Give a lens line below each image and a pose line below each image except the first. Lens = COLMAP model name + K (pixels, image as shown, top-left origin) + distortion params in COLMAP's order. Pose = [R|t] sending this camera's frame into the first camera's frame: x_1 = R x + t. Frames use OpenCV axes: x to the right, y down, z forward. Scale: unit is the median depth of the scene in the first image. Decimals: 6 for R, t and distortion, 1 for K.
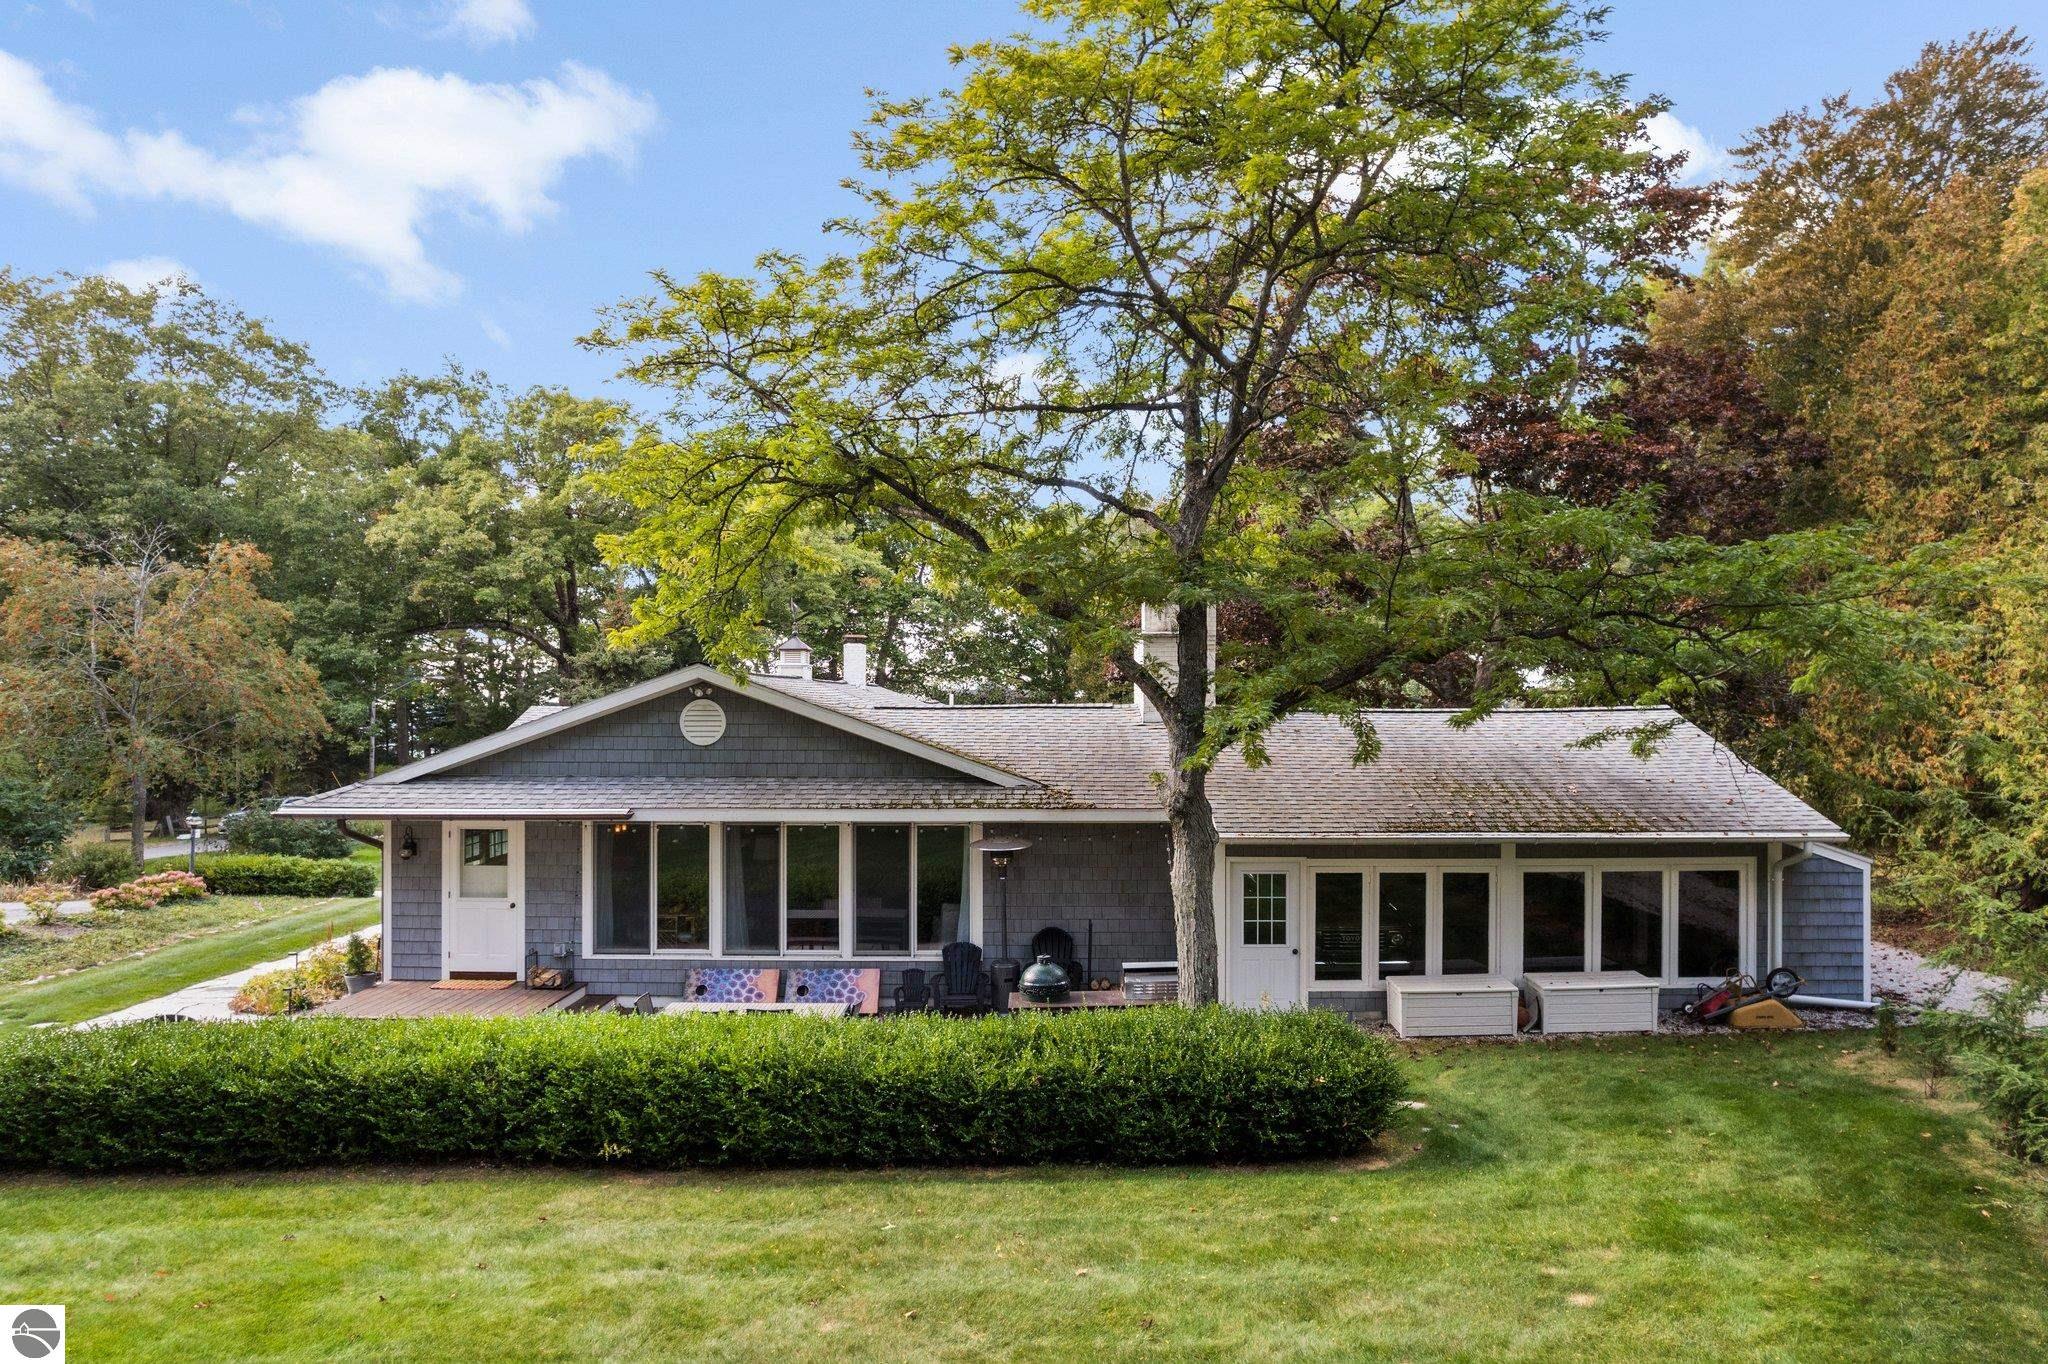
lens RADIAL K [[1319.0, 0, 1025.3], [0, 1319.0, 706.5], [0, 0, 1]] dist [-0.075482, 0.067529]
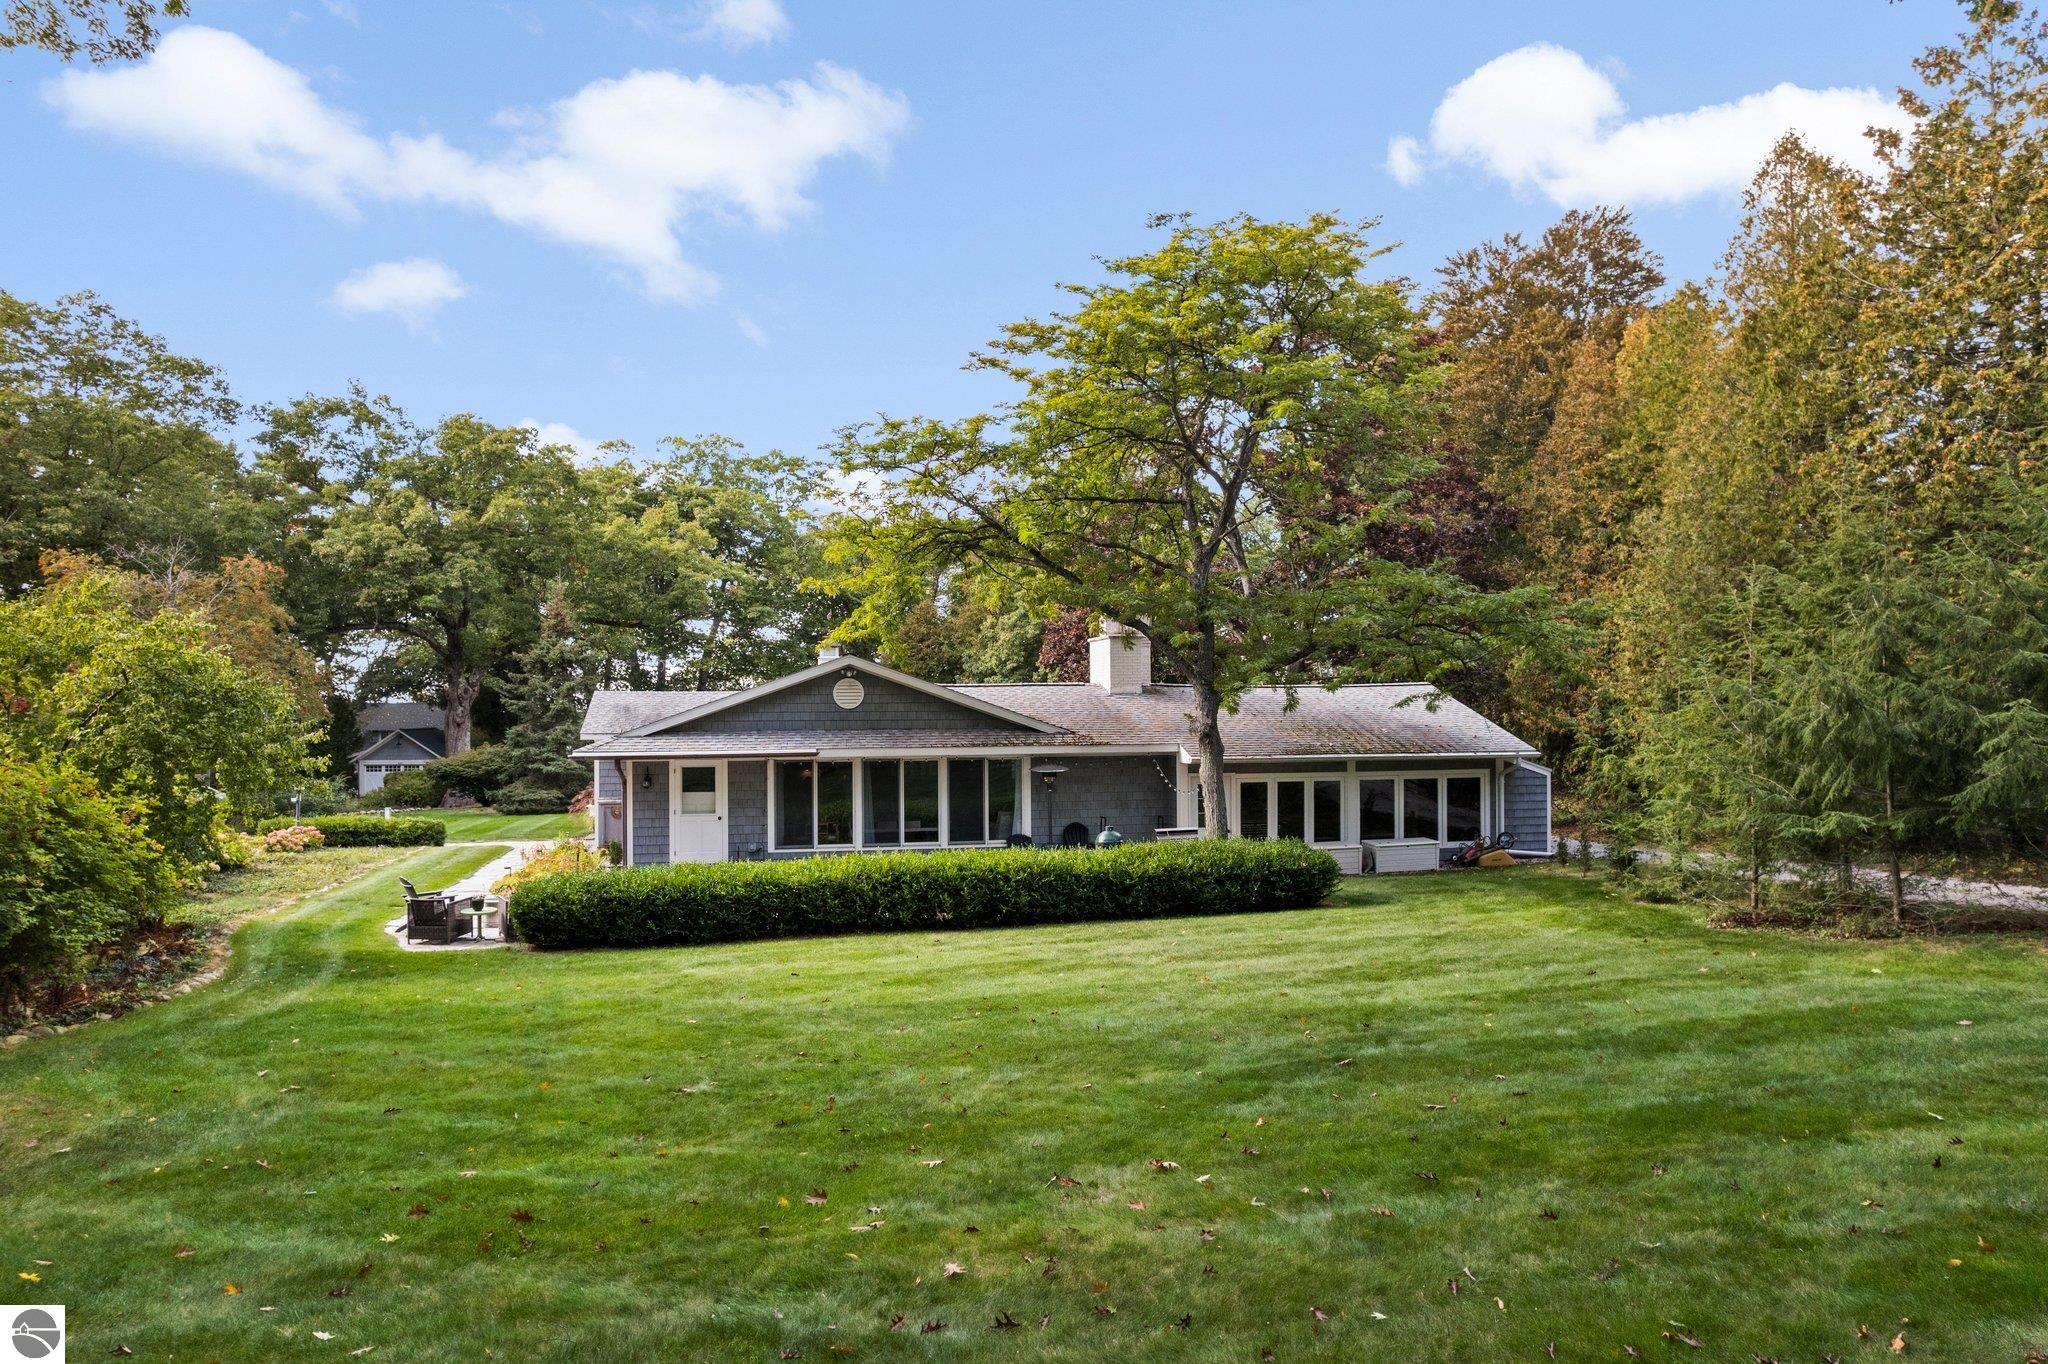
lens RADIAL K [[1296.6, 0, 986.0], [0, 1296.6, 710.8], [0, 0, 1]] dist [-0.076545, 0.061583]
pose [[0.983850, -0.008282, 0.178806, -0.356748], [0.007729, 0.999963, 0.003789, 0.027454], [-0.178831, -0.002346, 0.983877, -0.495314]]
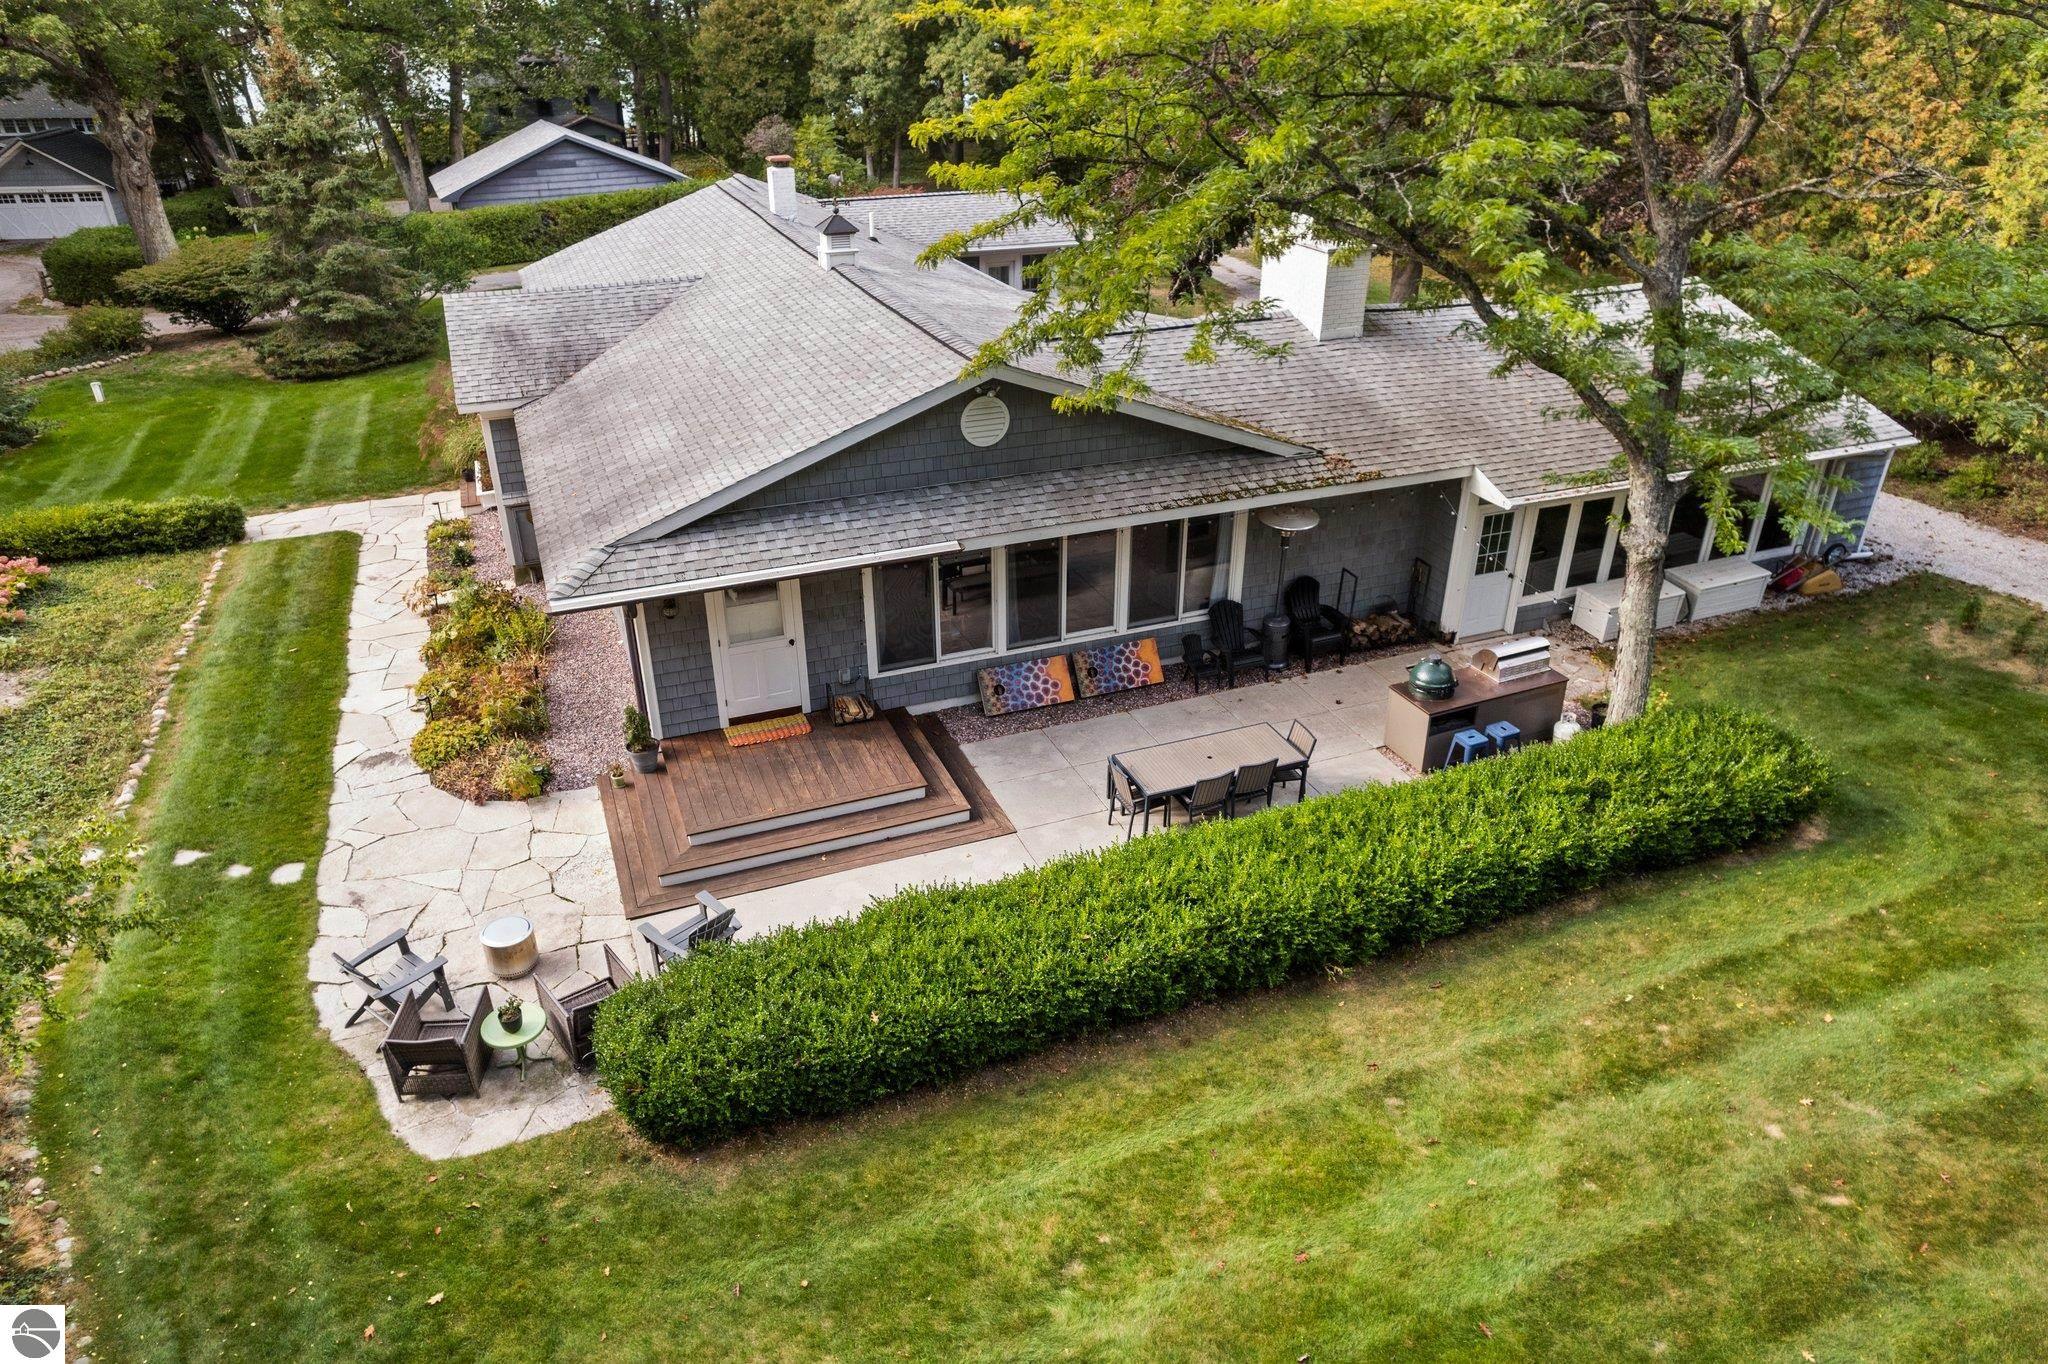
lens RADIAL K [[1319.0, 0, 1025.3], [0, 1319.0, 706.5], [0, 0, 1]] dist [-0.075482, 0.067529]
pose [[0.931595, -0.179588, 0.316036, -0.539688], [0.007894, 0.879222, 0.476347, -0.245461], [-0.363412, -0.441268, 0.820496, 0.163223]]
